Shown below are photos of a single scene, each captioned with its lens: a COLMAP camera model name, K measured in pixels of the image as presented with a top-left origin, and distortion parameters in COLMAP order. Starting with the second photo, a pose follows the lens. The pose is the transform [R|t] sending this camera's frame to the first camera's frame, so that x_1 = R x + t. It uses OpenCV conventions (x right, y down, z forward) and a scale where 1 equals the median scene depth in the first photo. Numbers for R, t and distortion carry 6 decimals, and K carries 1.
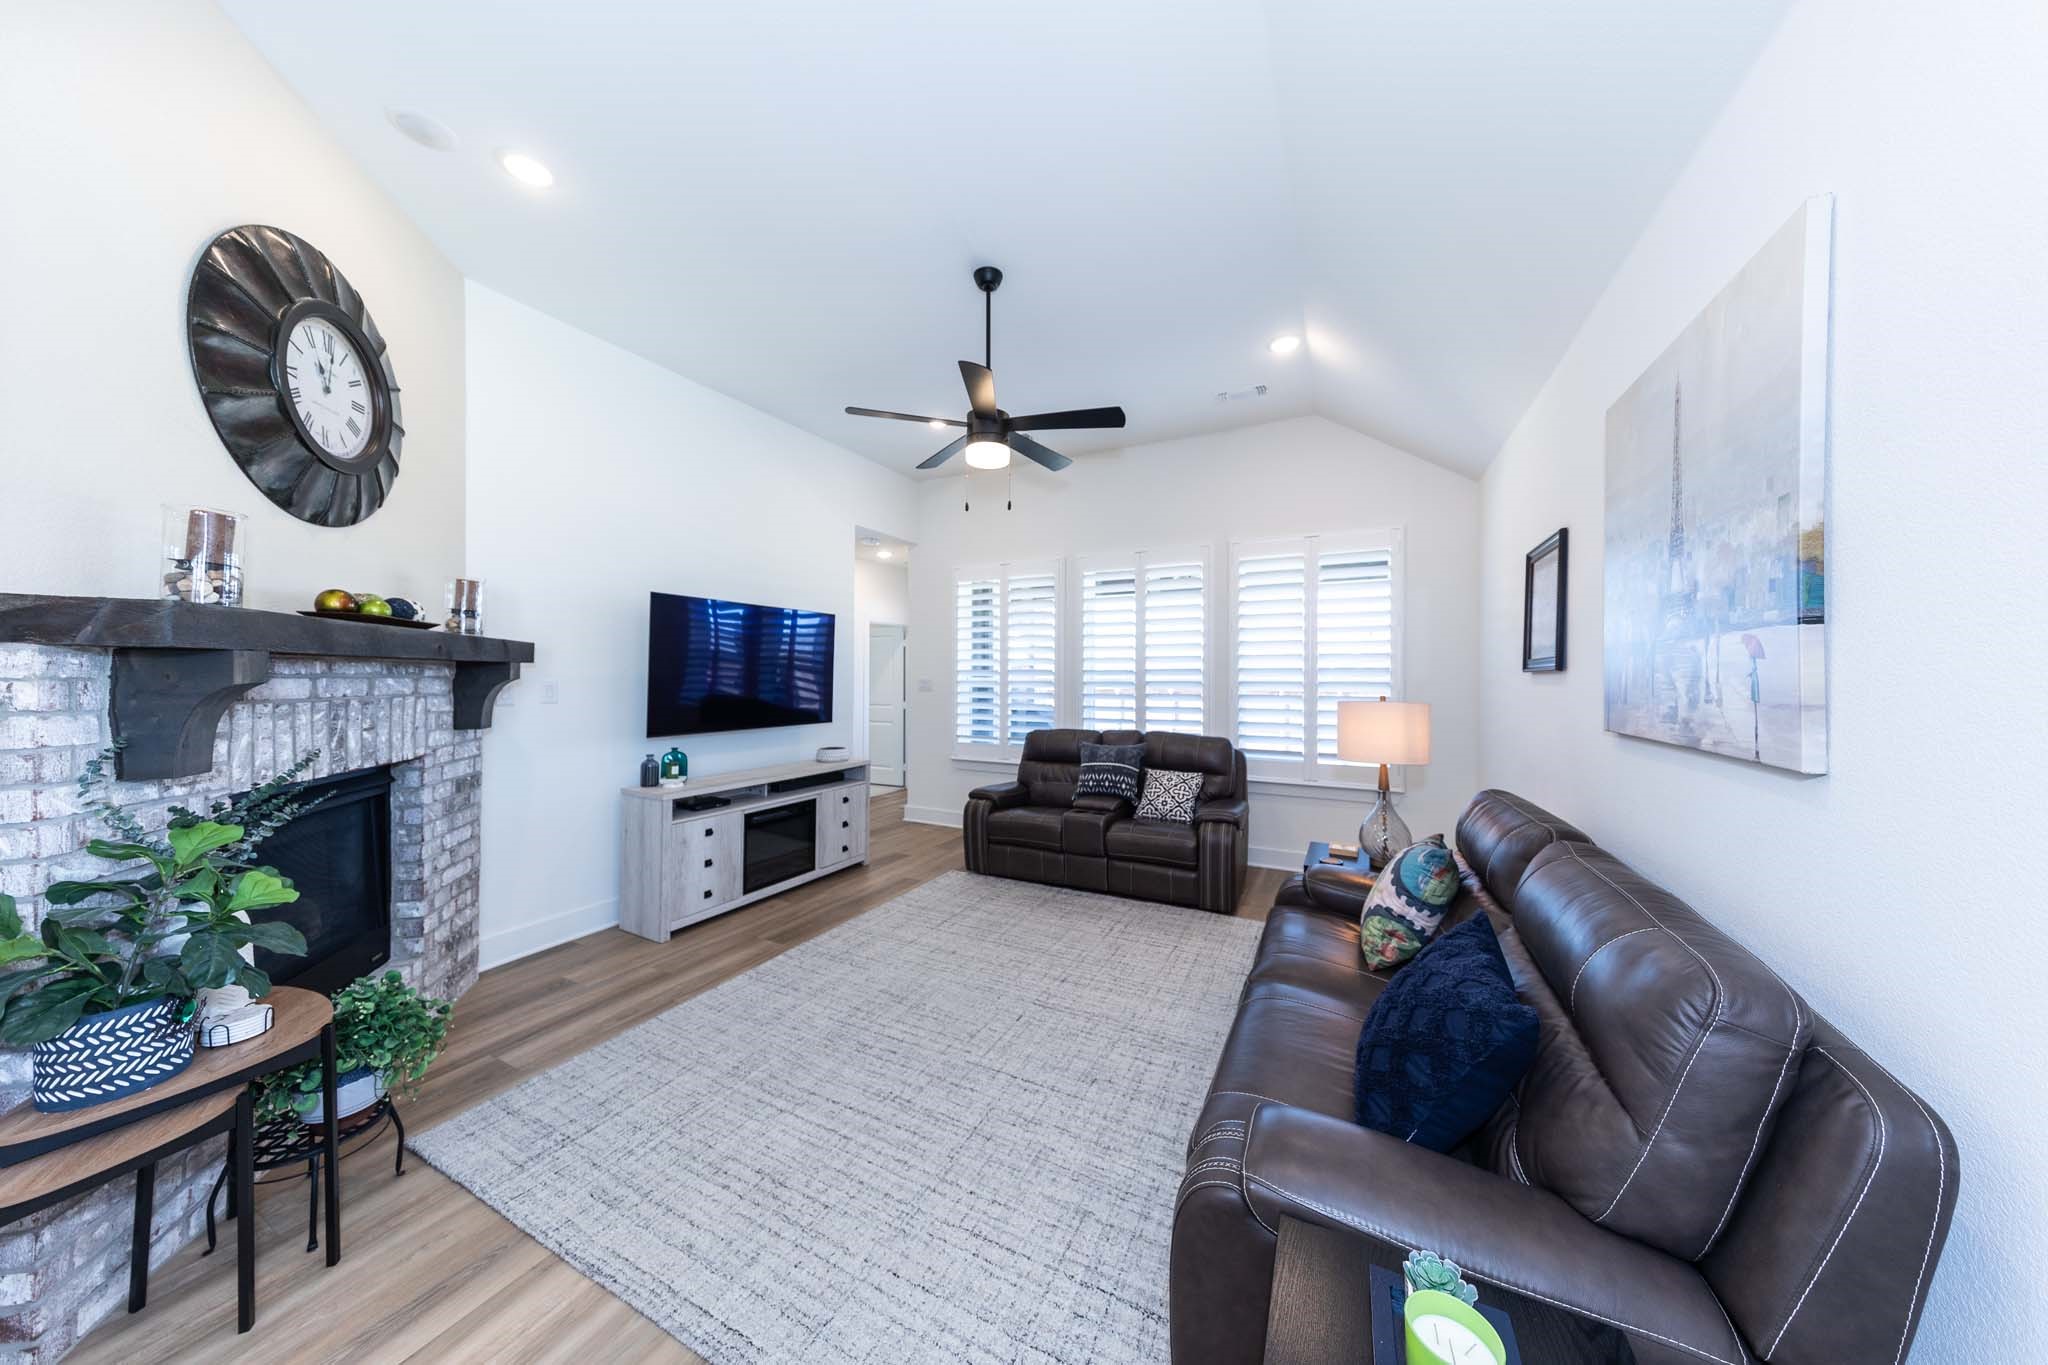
lens RADIAL K [[636.6, 0, 1027.7], [0, 636.6, 675.7], [0, 0, 1]] dist [-0.000136, -0.000004]
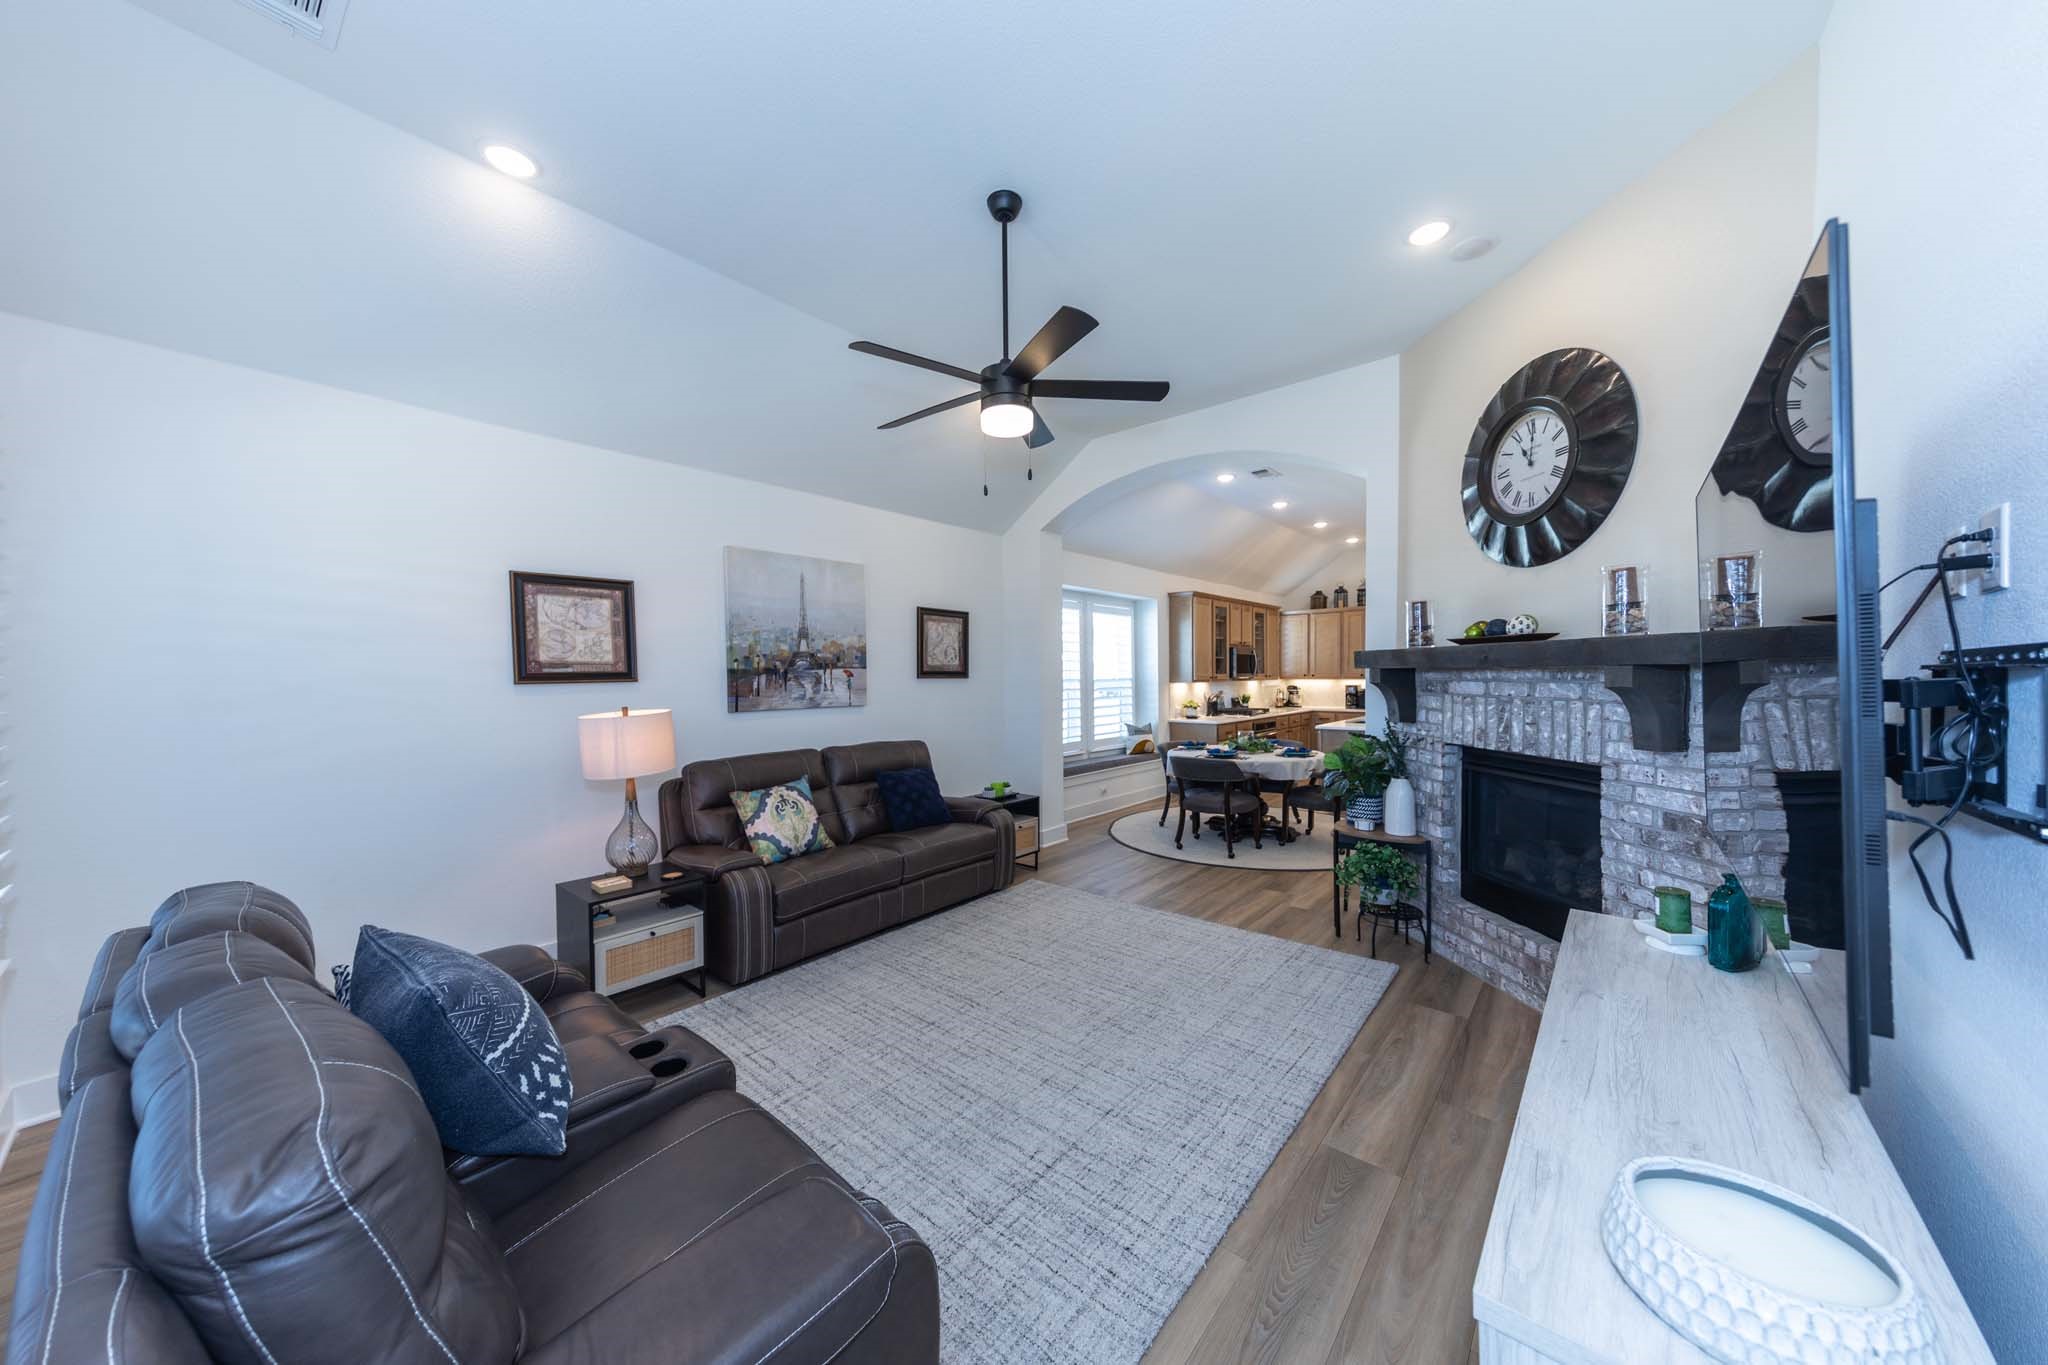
lens RADIAL K [[697.1, 0, 1026.1], [0, 697.1, 675.5], [0, 0, 1]] dist [-0.001090, -0.000116]
pose [[-0.973921, 0.006200, 0.226803, -0.252761], [0.006511, 0.999979, 0.000625, -0.010574], [-0.226794, 0.002086, -0.973940, 1.624883]]
